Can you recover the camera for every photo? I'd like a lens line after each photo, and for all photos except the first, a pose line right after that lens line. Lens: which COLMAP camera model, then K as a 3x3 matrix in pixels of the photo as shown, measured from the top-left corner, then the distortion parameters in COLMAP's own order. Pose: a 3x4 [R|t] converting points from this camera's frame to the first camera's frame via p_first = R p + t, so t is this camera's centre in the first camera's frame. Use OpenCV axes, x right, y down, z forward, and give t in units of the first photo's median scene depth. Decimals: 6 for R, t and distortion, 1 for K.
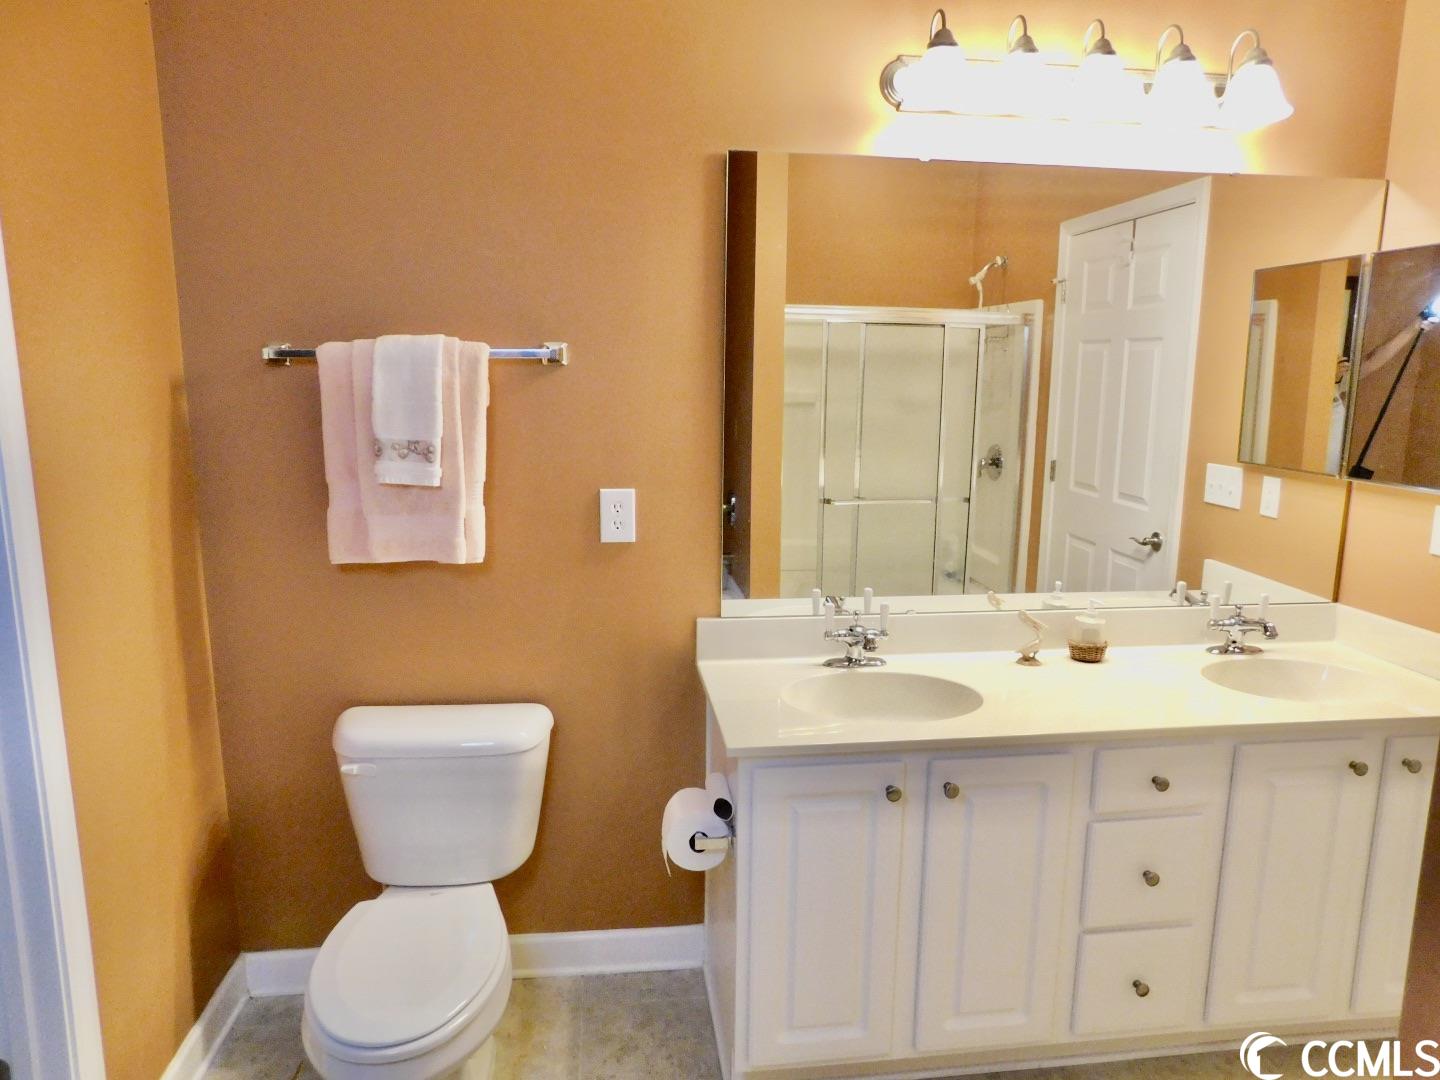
lens RADIAL K [[969.1, 0, 720.0], [0, 969.1, 540.0], [0, 0, 1]] dist [-0.004420, -0.001058]
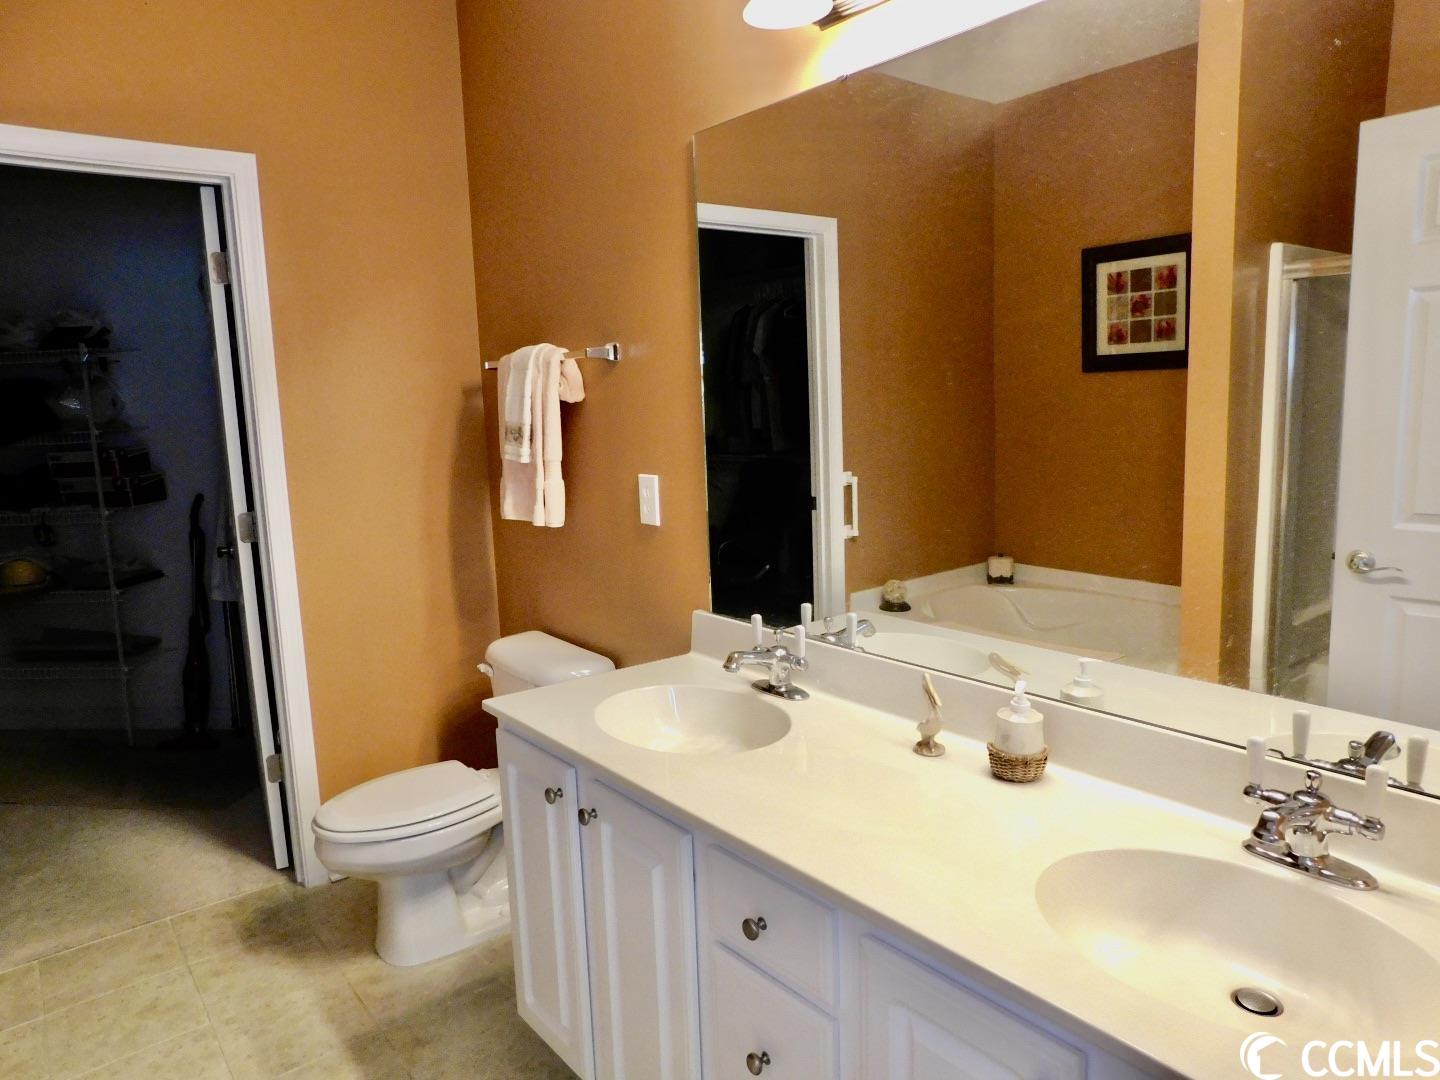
lens RADIAL K [[969.1, 0, 720.0], [0, 969.1, 540.0], [0, 0, 1]] dist [-0.004420, -0.001058]
pose [[0.508718, 0.106507, -0.854319, 0.872408], [-0.115610, 0.991782, 0.054803, -0.049230], [0.853135, 0.070889, 0.516851, 0.516427]]
